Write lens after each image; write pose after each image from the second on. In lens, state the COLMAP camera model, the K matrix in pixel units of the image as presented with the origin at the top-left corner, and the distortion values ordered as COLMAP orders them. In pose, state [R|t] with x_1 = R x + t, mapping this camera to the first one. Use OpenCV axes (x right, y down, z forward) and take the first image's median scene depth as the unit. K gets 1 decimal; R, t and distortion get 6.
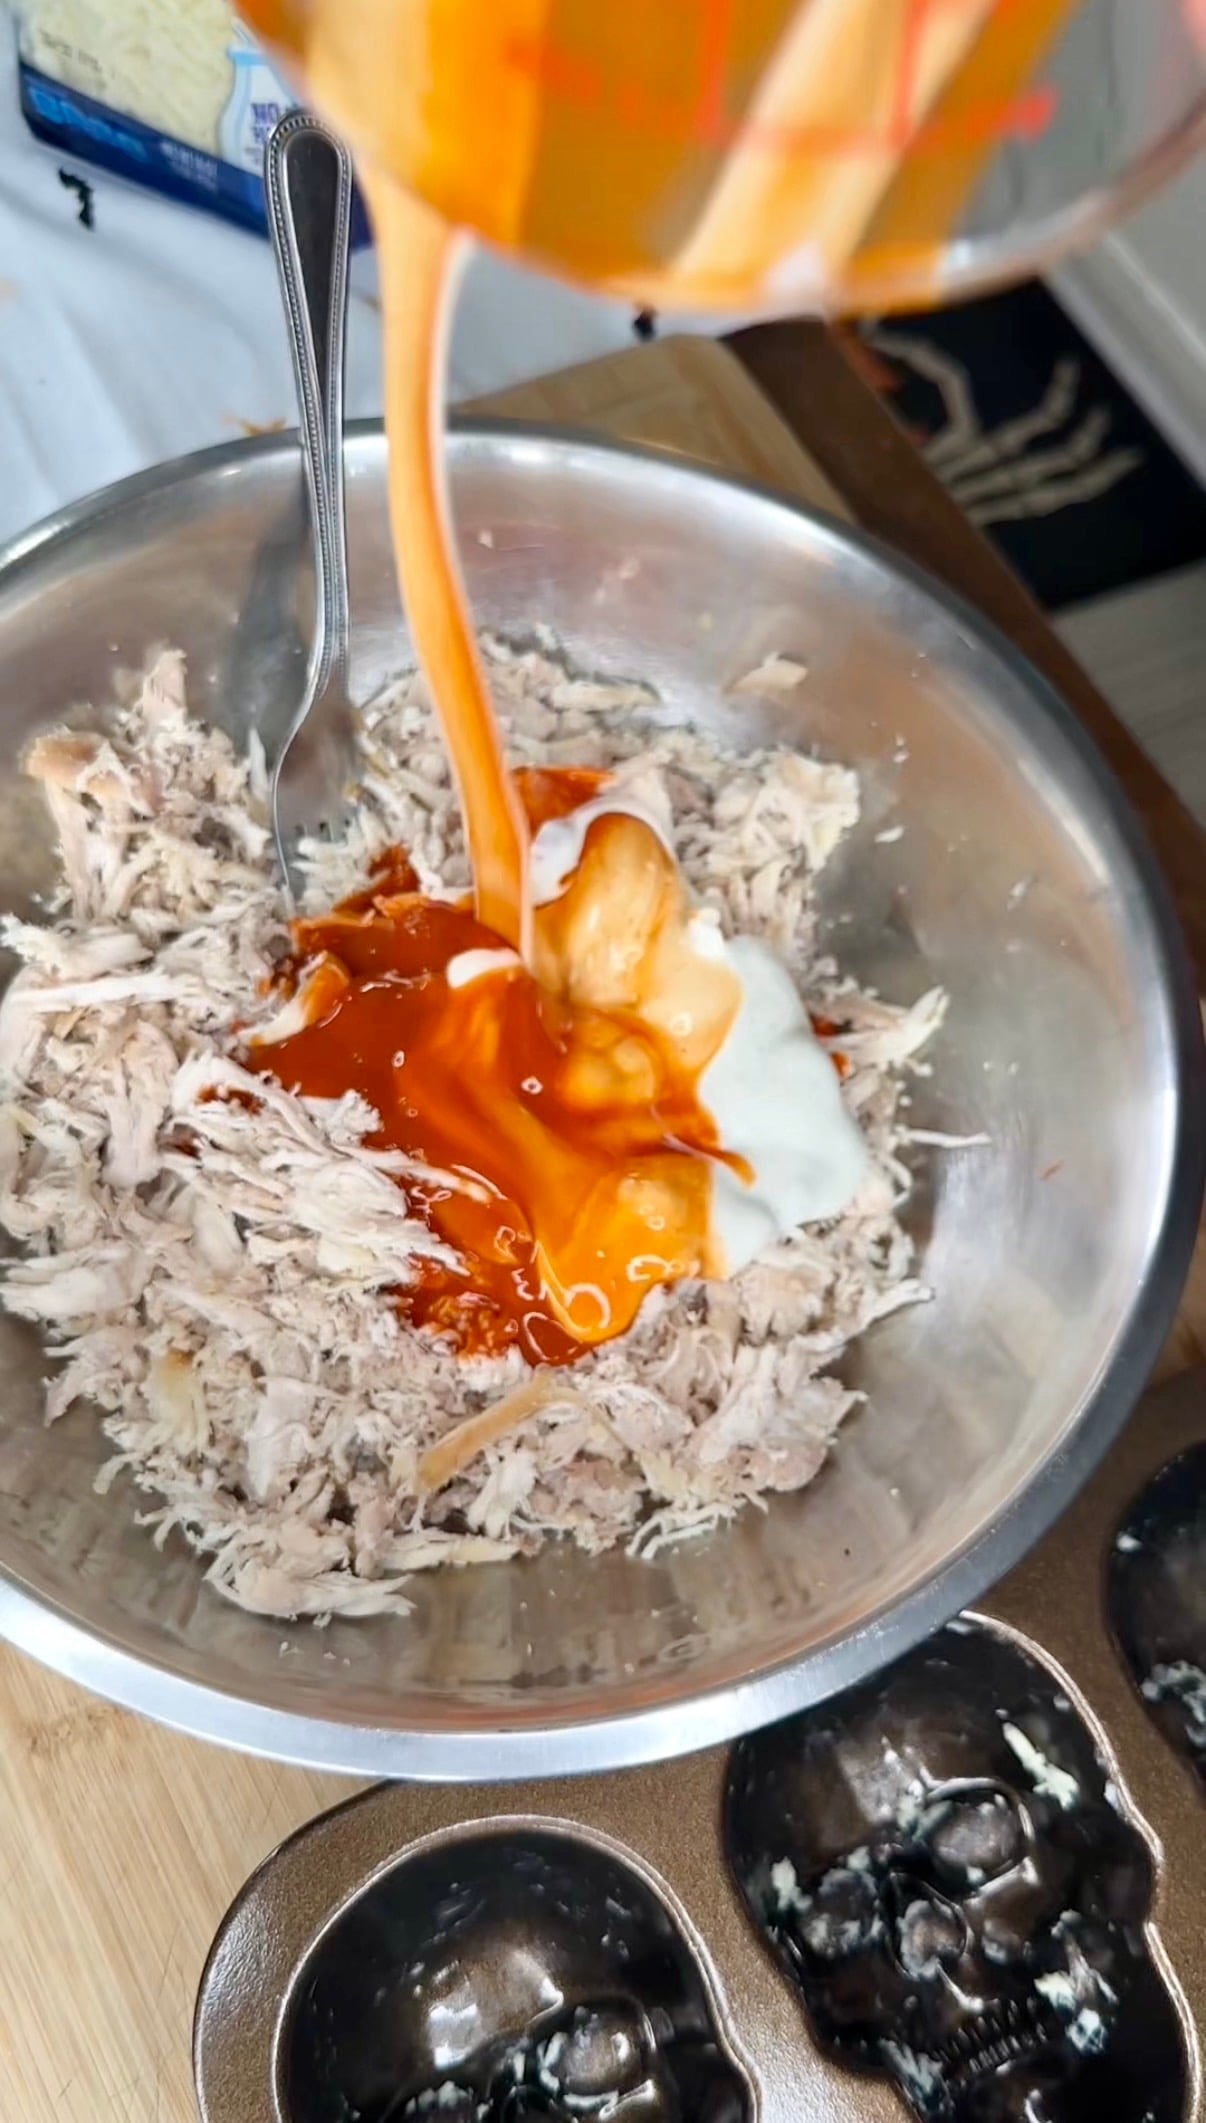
lens RADIAL K [[1870.2, 0, 611.4], [0, 1870.2, 1053.6], [0, 0, 1]] dist [0.002198, -0.117033]
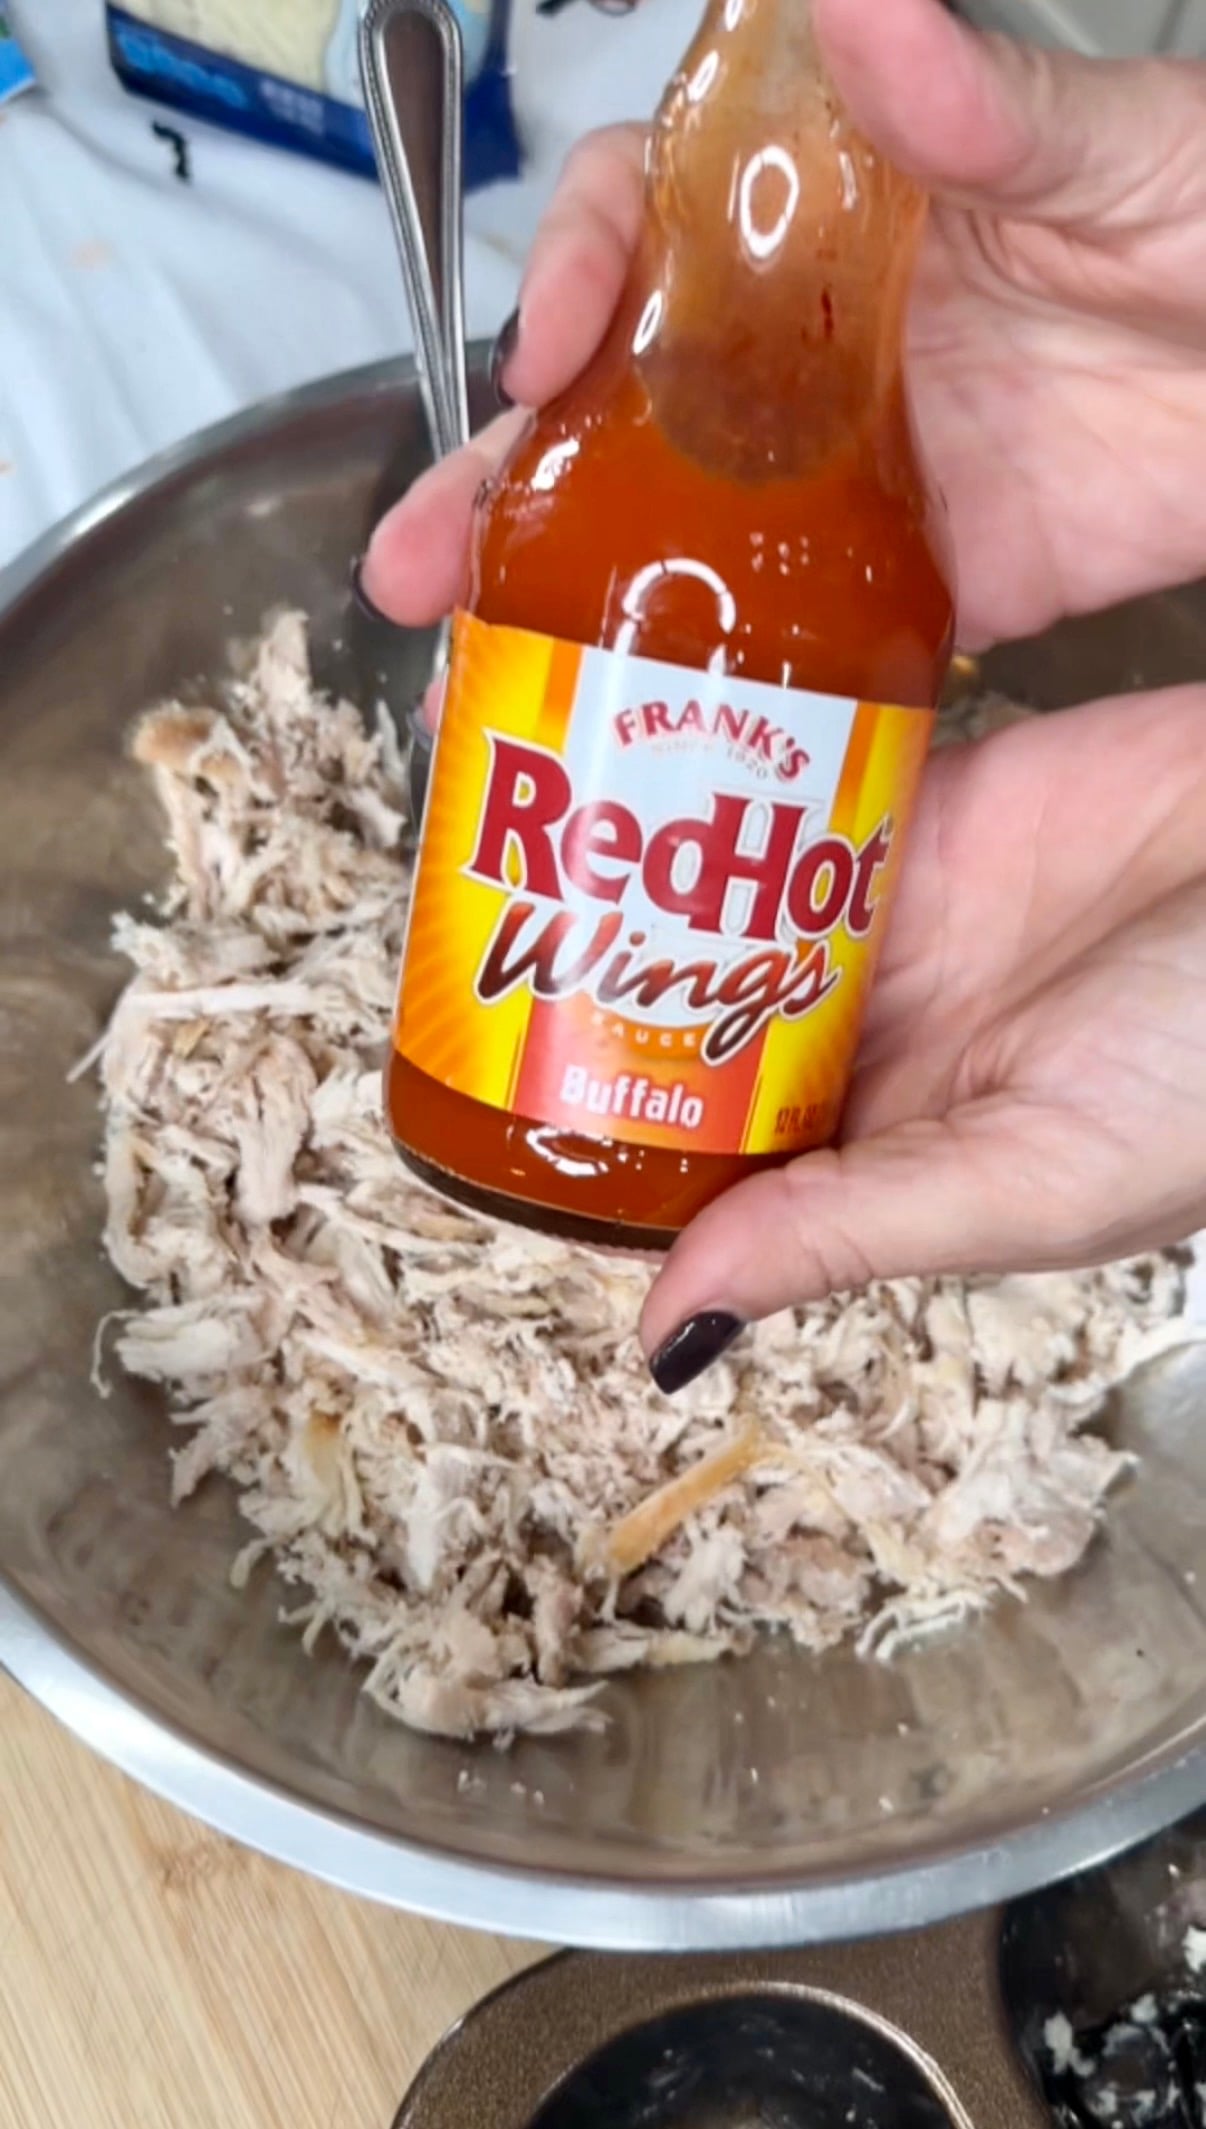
lens RADIAL K [[1875.5, 0, 603.6], [0, 1875.5, 1055.3], [0, 0, 1]] dist [0.002198, -0.117033]
pose [[0.997785, -0.026385, -0.061073, -0.045943], [0.025789, 0.999612, -0.010529, 0.006214], [0.061327, 0.008931, 0.998078, 0.146019]]
